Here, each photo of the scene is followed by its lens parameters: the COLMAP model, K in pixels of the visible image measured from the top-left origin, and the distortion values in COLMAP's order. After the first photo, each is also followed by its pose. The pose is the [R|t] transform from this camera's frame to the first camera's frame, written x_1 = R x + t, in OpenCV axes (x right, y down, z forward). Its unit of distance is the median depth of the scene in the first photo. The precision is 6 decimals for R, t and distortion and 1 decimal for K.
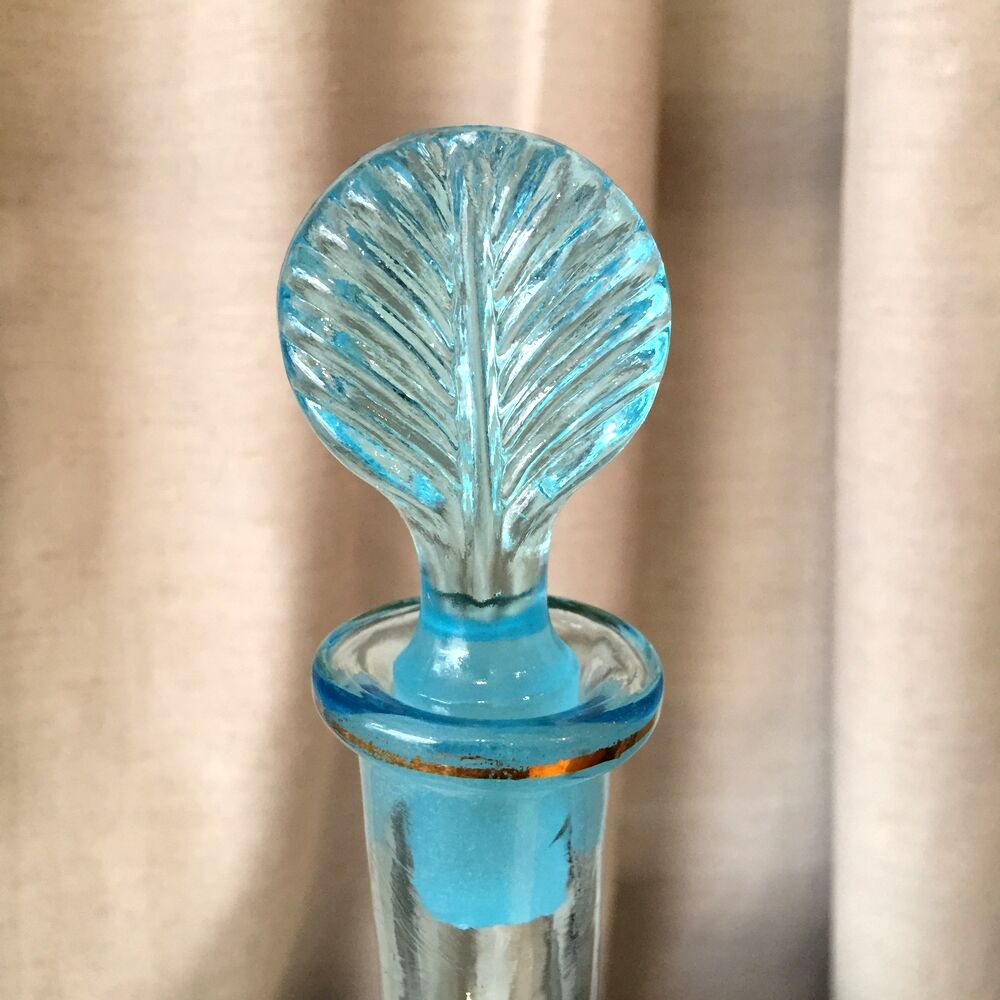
lens RADIAL K [[1171.7, 0, 500.0], [0, 1171.7, 500.0], [0, 0, 1]] dist [0.074496, -0.146575]
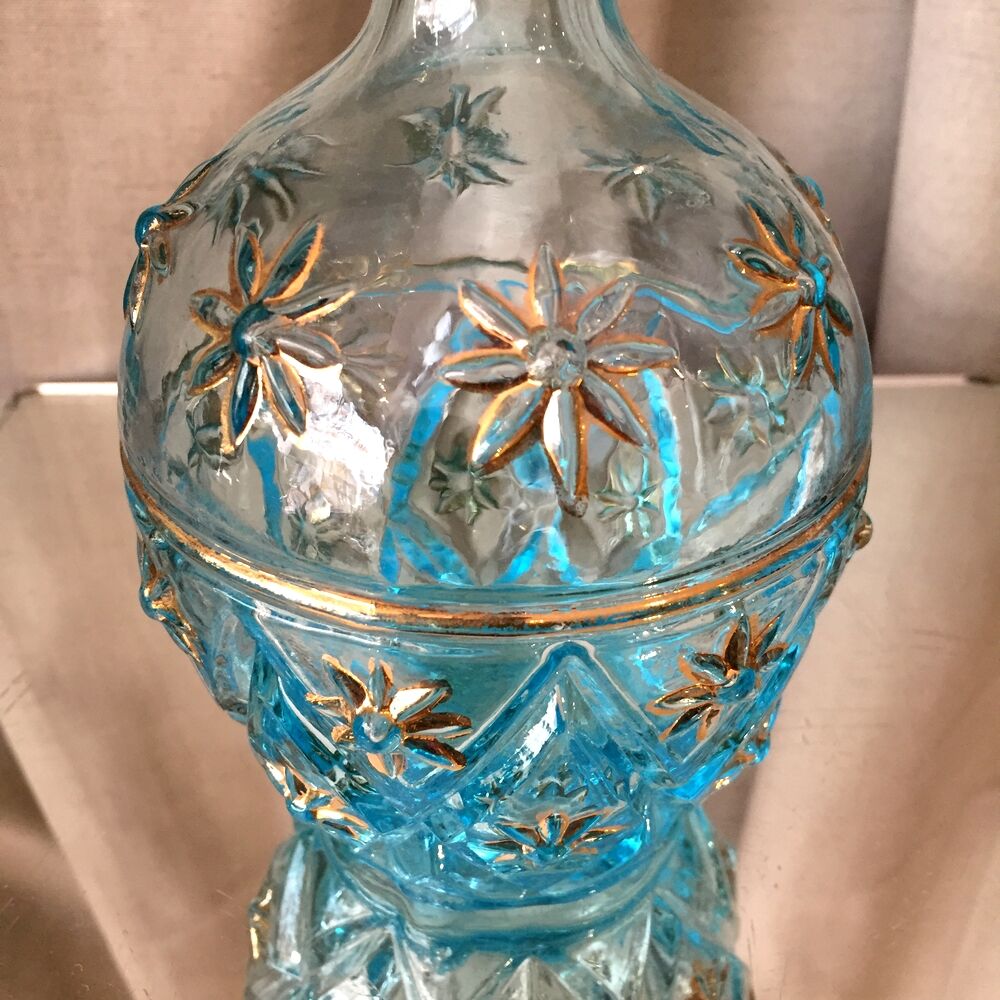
lens RADIAL K [[1171.7, 0, 500.0], [0, 1171.7, 500.0], [0, 0, 1]] dist [0.074496, -0.146575]
pose [[0.998762, 0.032086, -0.038021, 0.020041], [-0.020394, 0.961120, 0.275378, 0.431858], [0.045379, -0.274261, 0.960584, 0.042918]]
